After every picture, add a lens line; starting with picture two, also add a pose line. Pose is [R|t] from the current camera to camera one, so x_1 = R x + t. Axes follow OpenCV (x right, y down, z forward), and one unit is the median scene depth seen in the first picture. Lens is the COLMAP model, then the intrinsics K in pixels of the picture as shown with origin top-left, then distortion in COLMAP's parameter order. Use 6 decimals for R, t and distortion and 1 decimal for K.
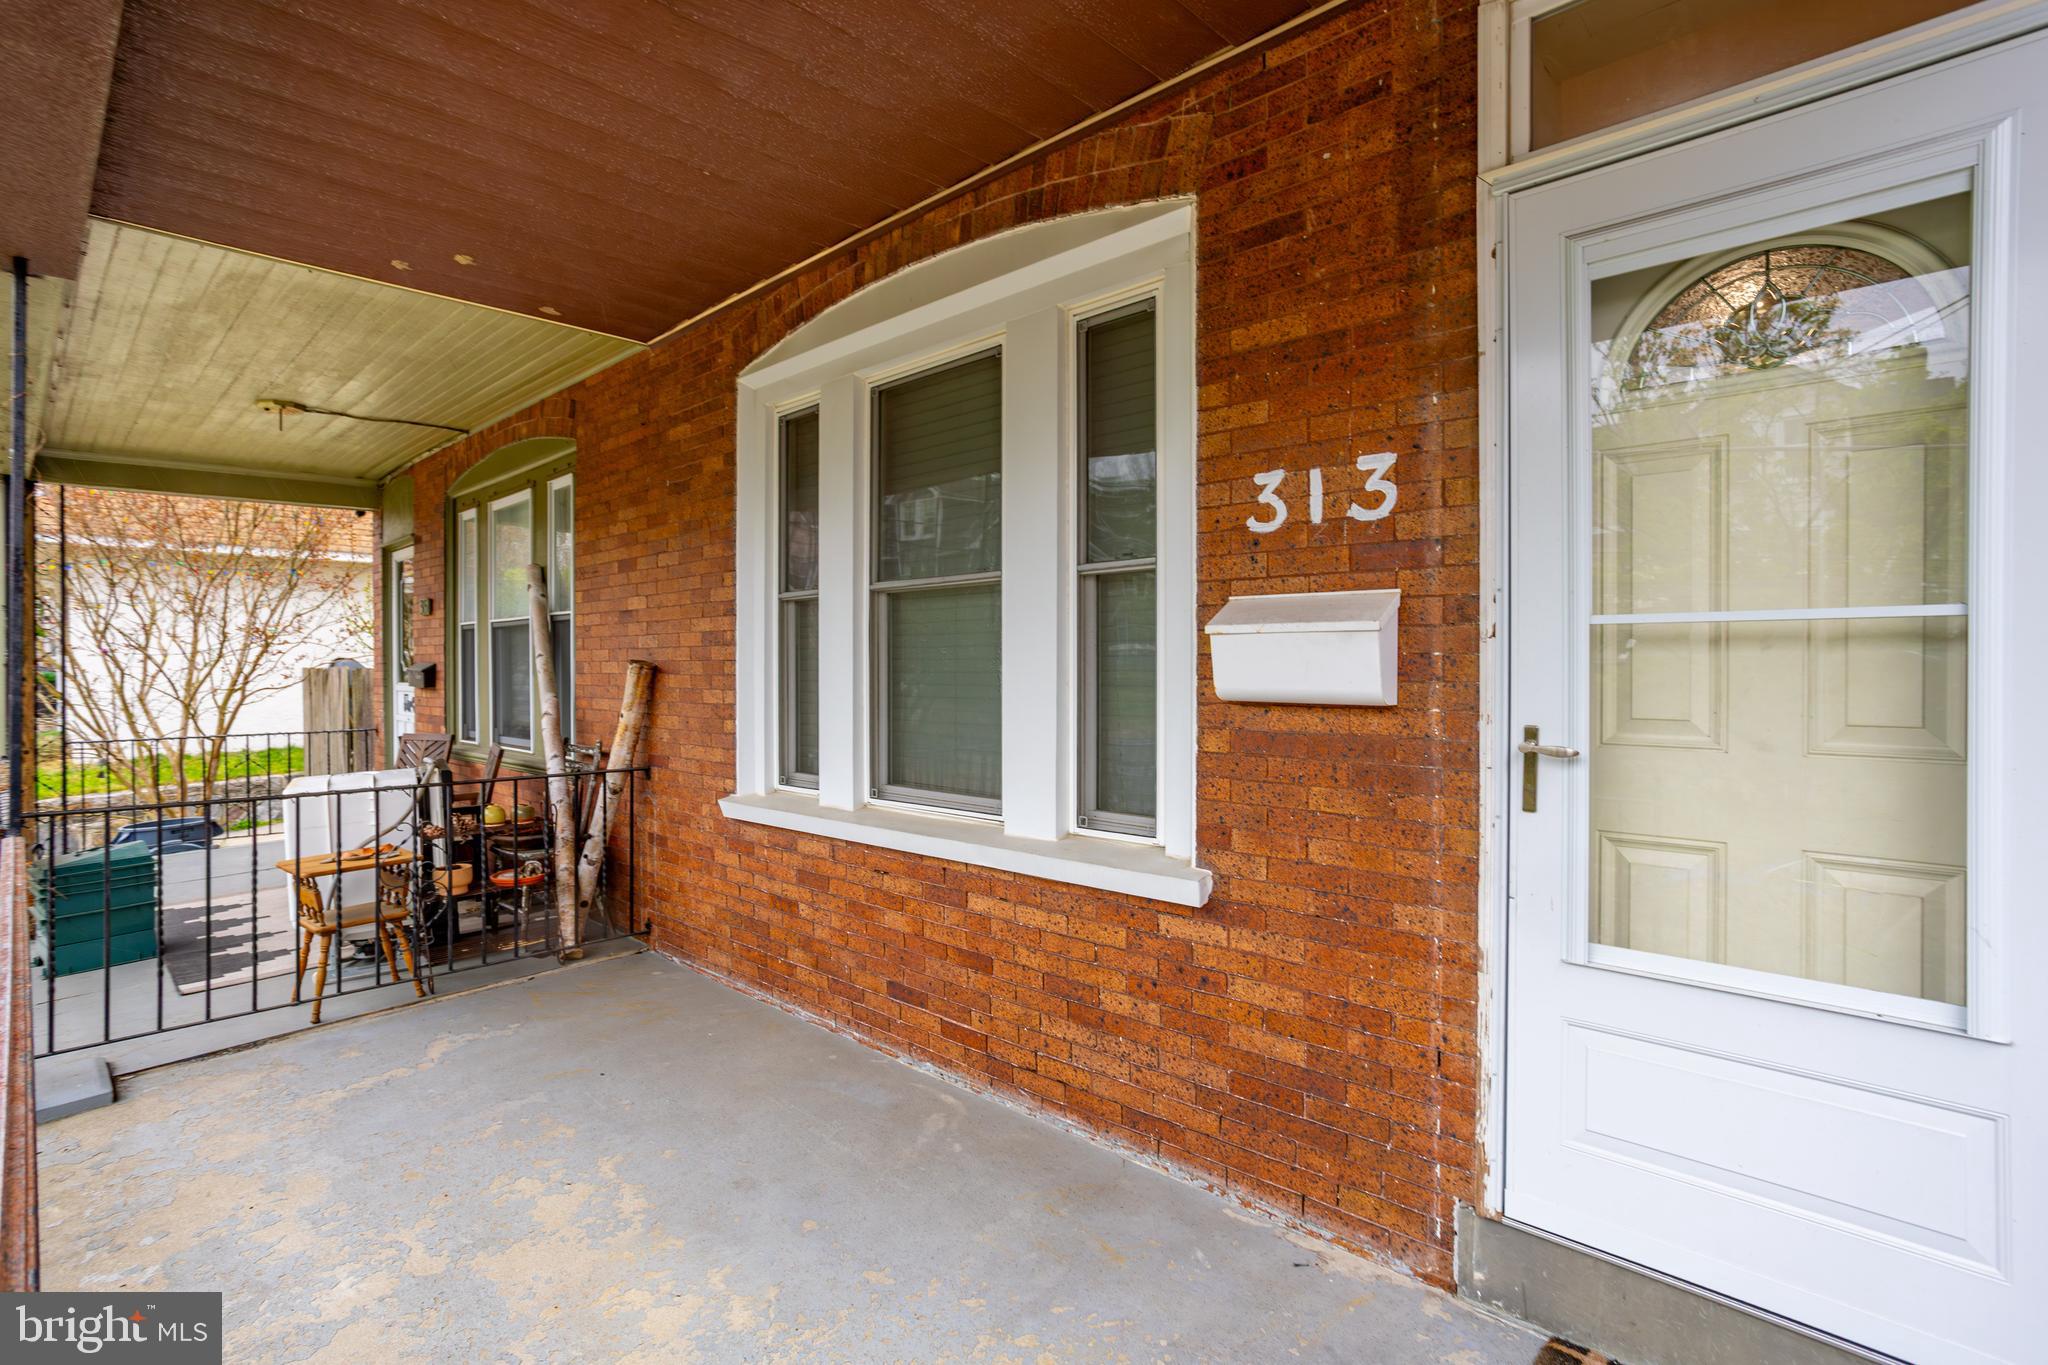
lens RADIAL K [[989.6, 0, 1022.0], [0, 989.6, 673.6], [0, 0, 1]] dist [-0.057798, 0.038234]
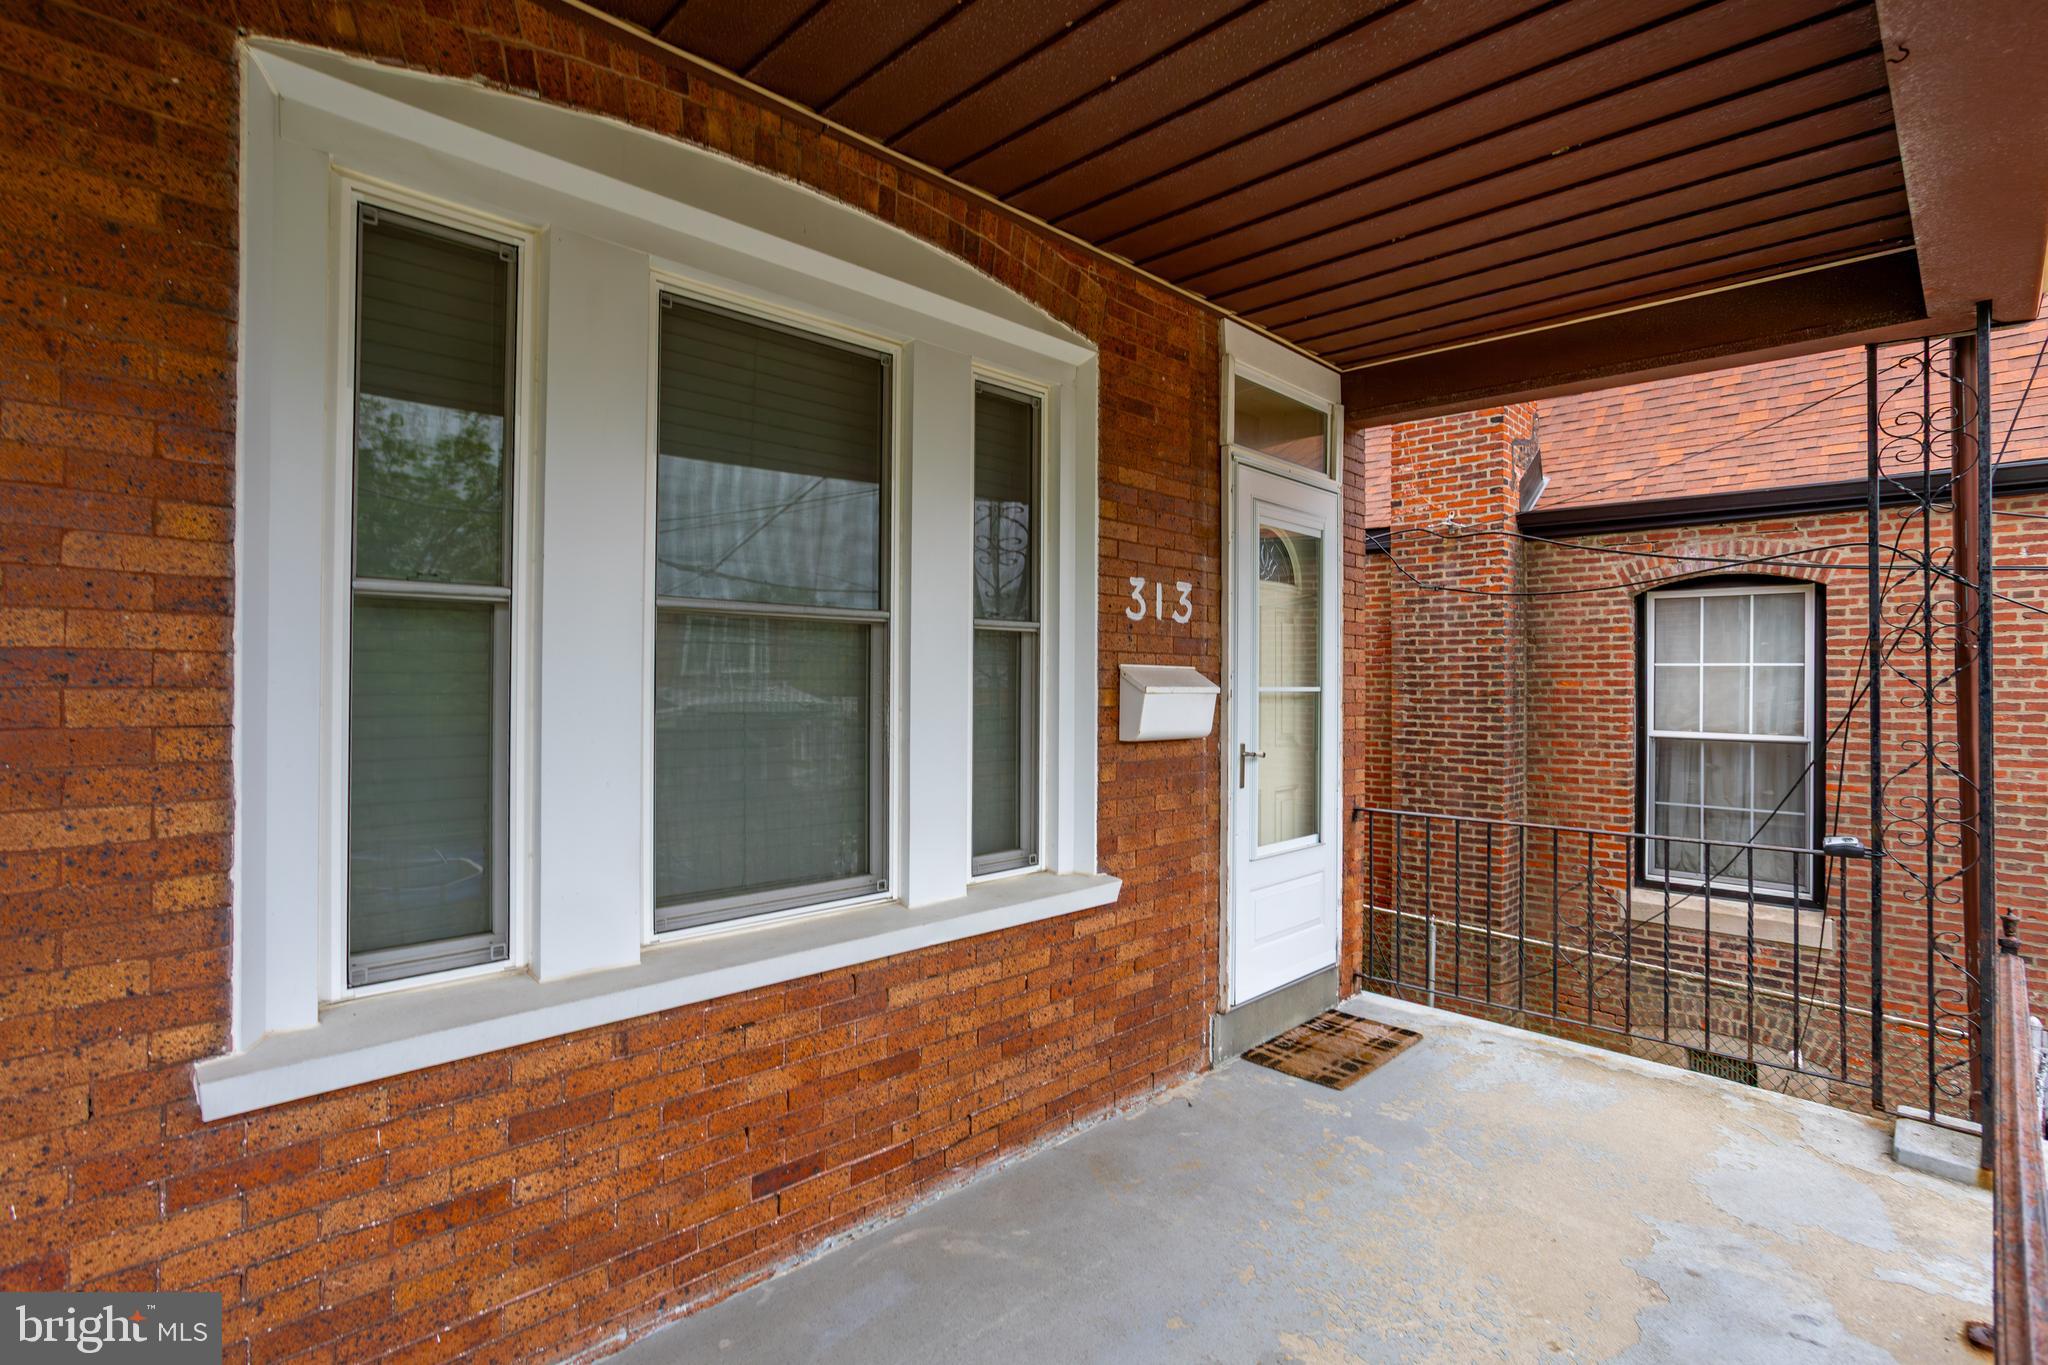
lens RADIAL K [[989.6, 0, 1022.0], [0, 989.6, 673.6], [0, 0, 1]] dist [-0.057798, 0.038234]
pose [[0.024774, 0.008724, 0.999655, -1.070616], [-0.000705, 0.999962, -0.008709, -0.049803], [-0.999693, -0.000489, 0.024780, 1.032269]]
